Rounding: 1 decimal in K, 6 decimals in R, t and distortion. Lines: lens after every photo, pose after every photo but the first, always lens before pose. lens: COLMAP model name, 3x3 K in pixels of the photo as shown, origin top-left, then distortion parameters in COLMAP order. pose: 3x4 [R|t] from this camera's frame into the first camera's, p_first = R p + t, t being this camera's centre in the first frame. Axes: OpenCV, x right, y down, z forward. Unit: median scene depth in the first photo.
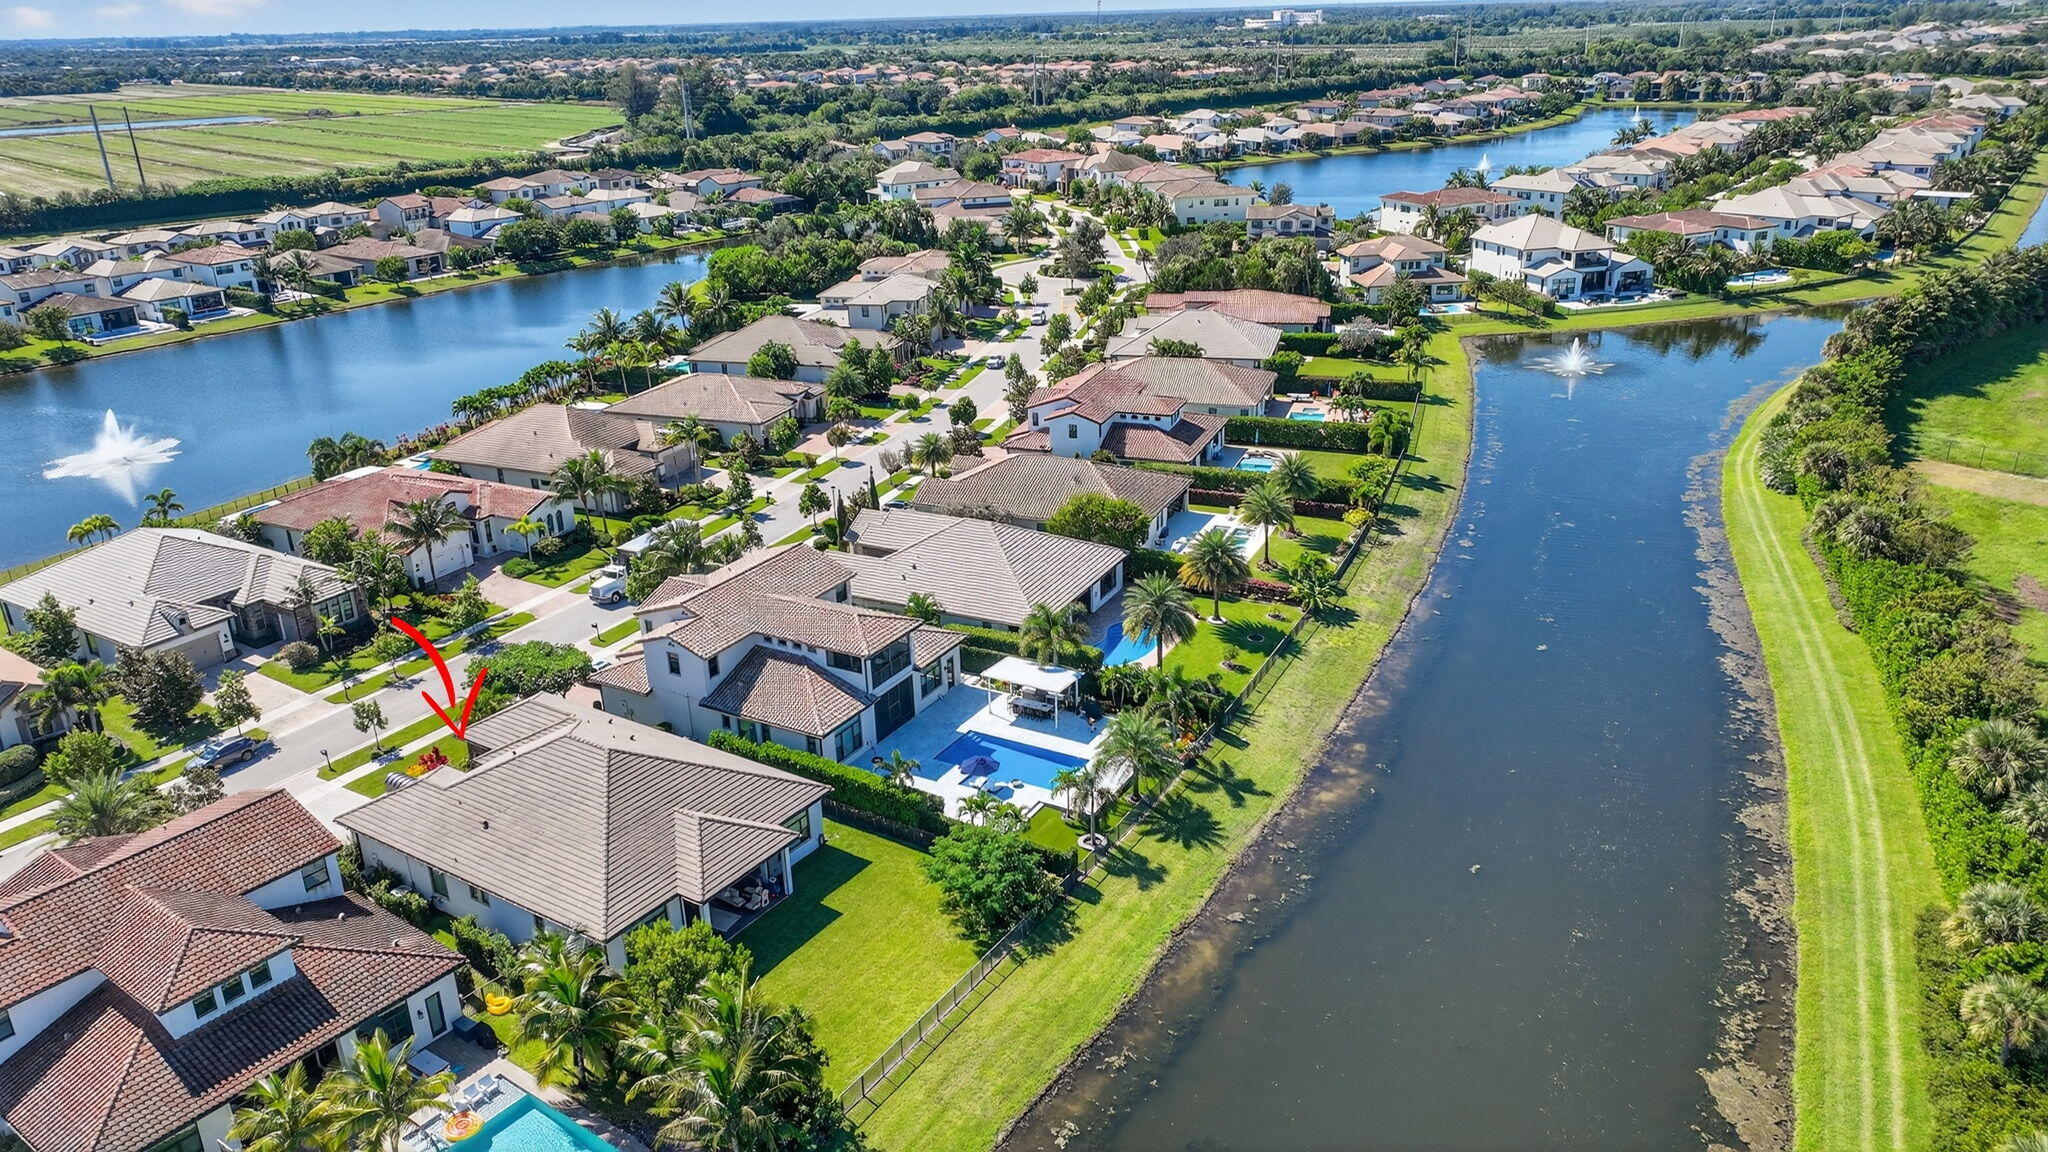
lens RADIAL K [[1427.8, 0, 1024.0], [0, 1427.8, 576.0], [0, 0, 1]] dist [-0.007648, 0.025640]
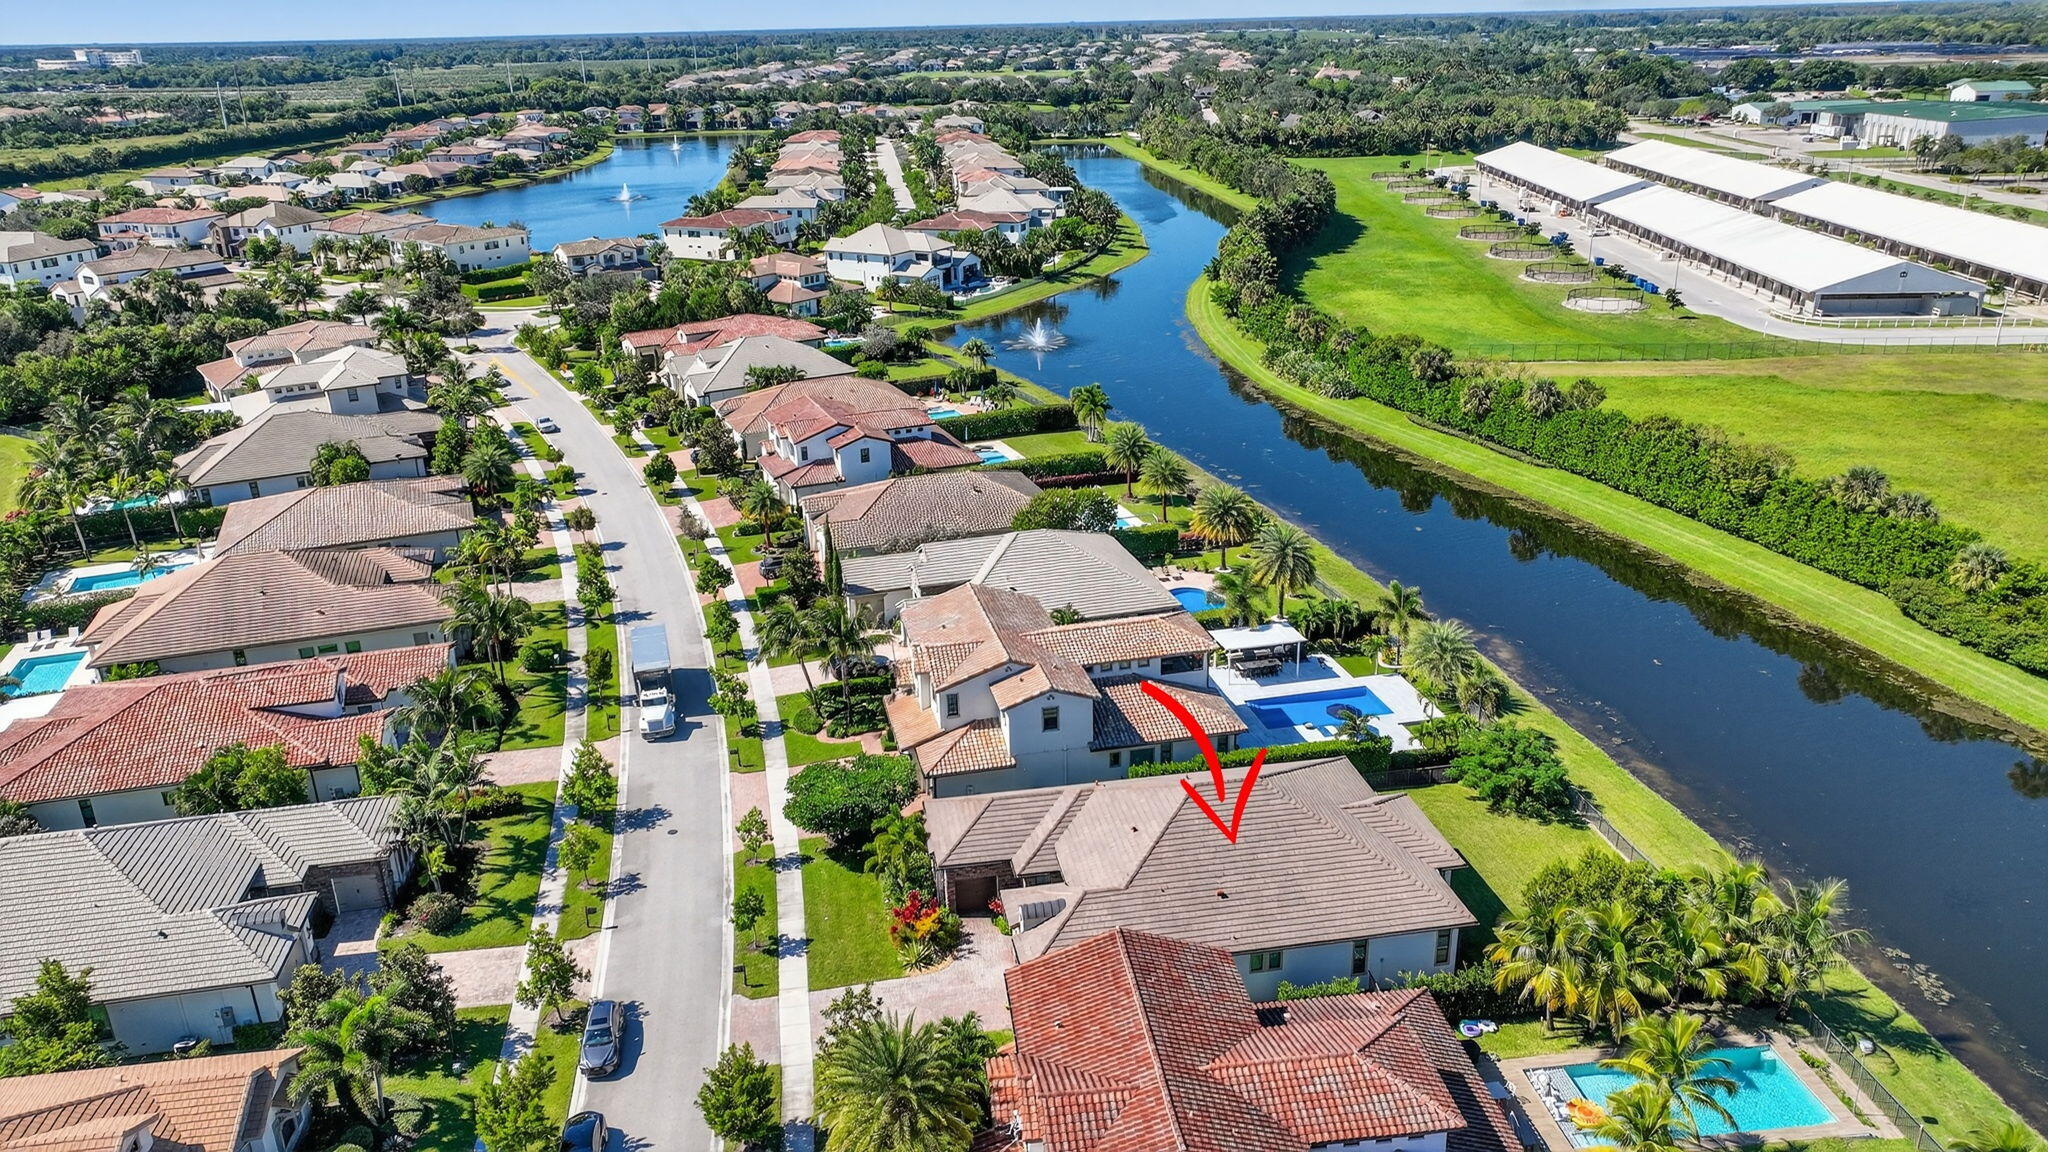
lens RADIAL K [[1427.8, 0, 1024.0], [0, 1427.8, 576.0], [0, 0, 1]] dist [-0.007648, 0.025640]
pose [[0.734603, -0.234247, 0.636778, -0.333013], [0.250836, 0.965783, 0.065905, -0.037179], [-0.630428, 0.111313, 0.768225, 0.120960]]
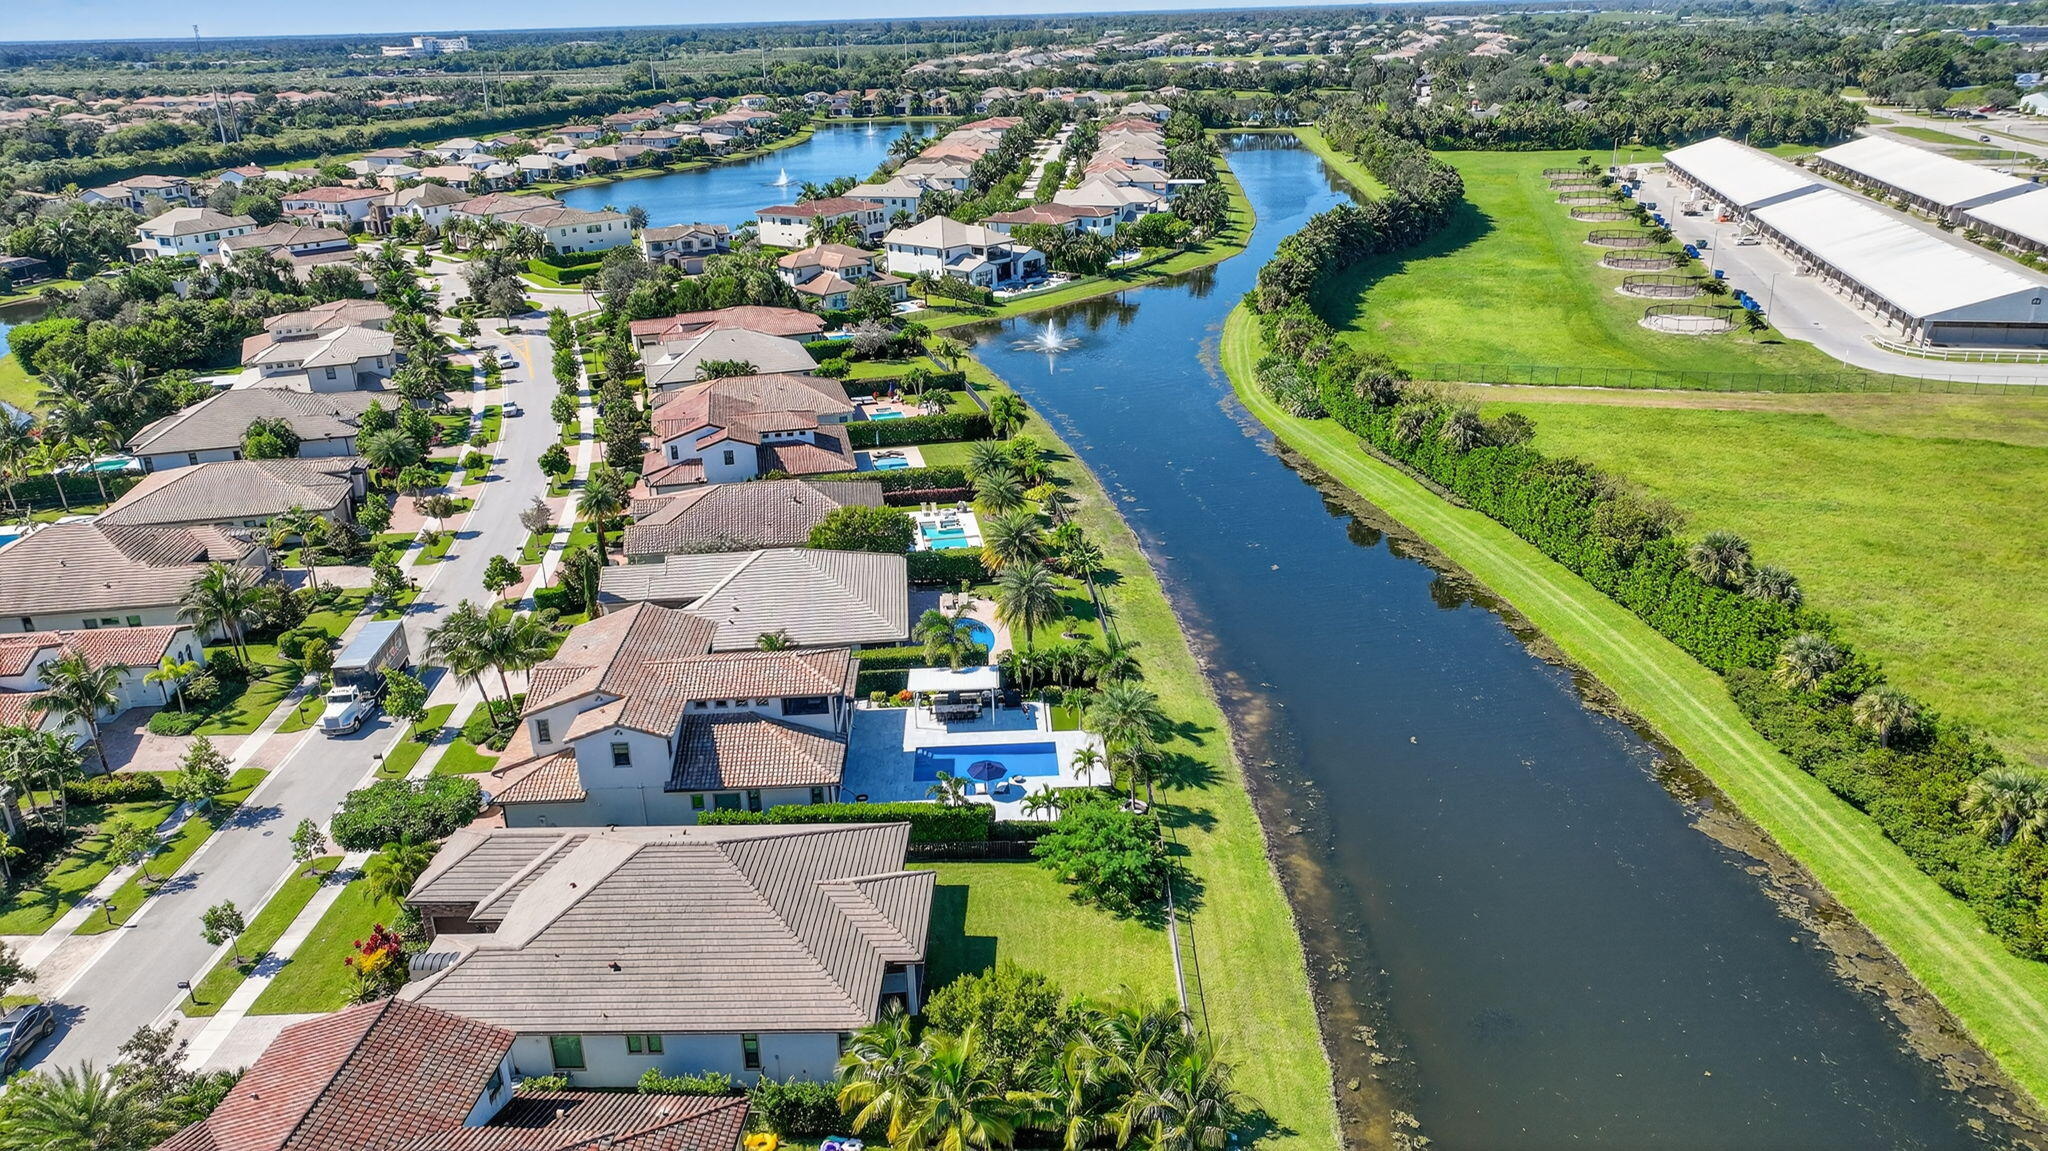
lens RADIAL K [[1426.2, 0, 1024.0], [0, 1426.2, 575.5], [0, 0, 1]] dist [-0.009683, 0.026592]
pose [[0.848449, -0.188910, 0.494416, -0.182126], [0.197021, 0.979729, 0.036242, -0.011928], [-0.491240, 0.066661, 0.868469, 0.044501]]
